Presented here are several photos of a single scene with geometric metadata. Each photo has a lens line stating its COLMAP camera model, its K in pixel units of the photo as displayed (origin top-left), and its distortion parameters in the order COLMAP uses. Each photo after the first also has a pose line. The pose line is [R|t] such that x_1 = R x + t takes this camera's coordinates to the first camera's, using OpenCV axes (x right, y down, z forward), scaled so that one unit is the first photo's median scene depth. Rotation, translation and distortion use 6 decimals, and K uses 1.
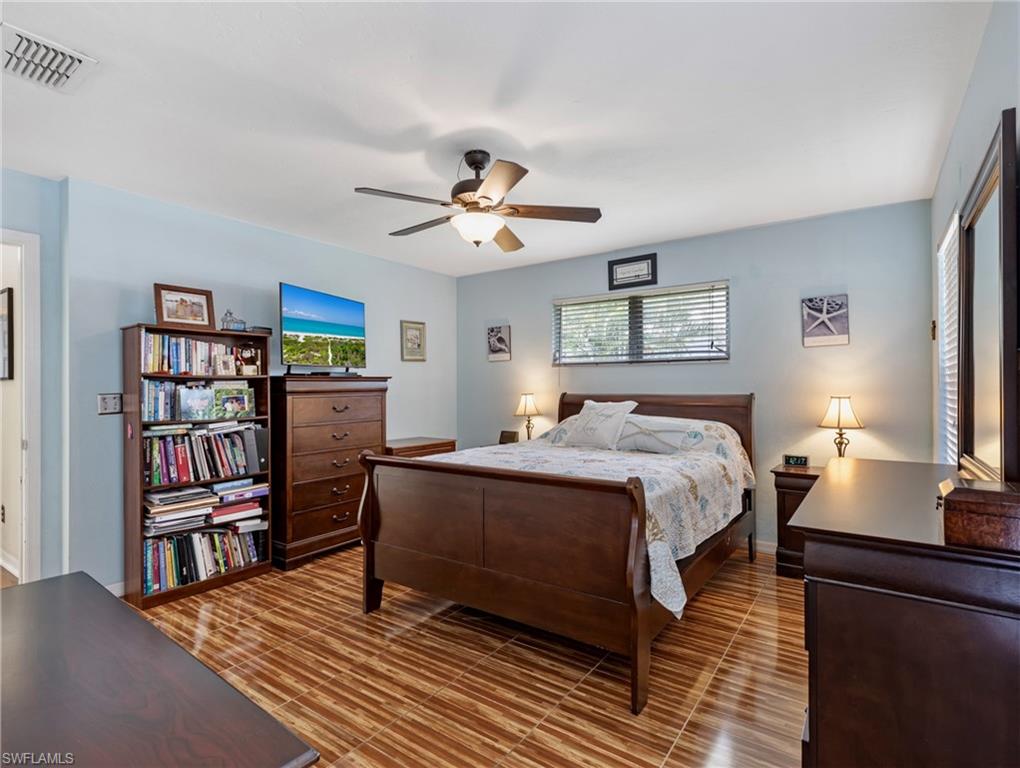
lens RADIAL K [[516.9, 0, 515.1], [0, 516.9, 385.4], [0, 0, 1]] dist [0.008724, -0.003522]
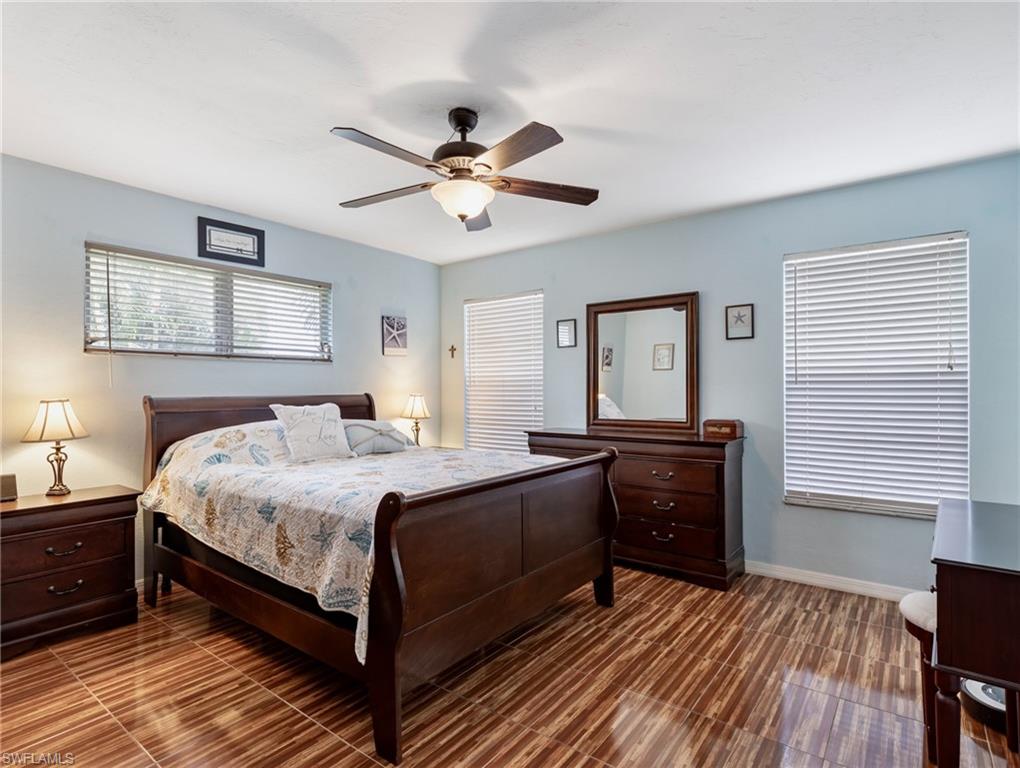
lens RADIAL K [[544.5, 0, 517.5], [0, 544.5, 377.6], [0, 0, 1]] dist [-0.000527, -0.001281]
pose [[0.022143, 0.025555, 0.999428, -0.730531], [0.004409, 0.999661, -0.025658, 0.013183], [-0.999745, 0.004974, 0.022023, 0.675325]]
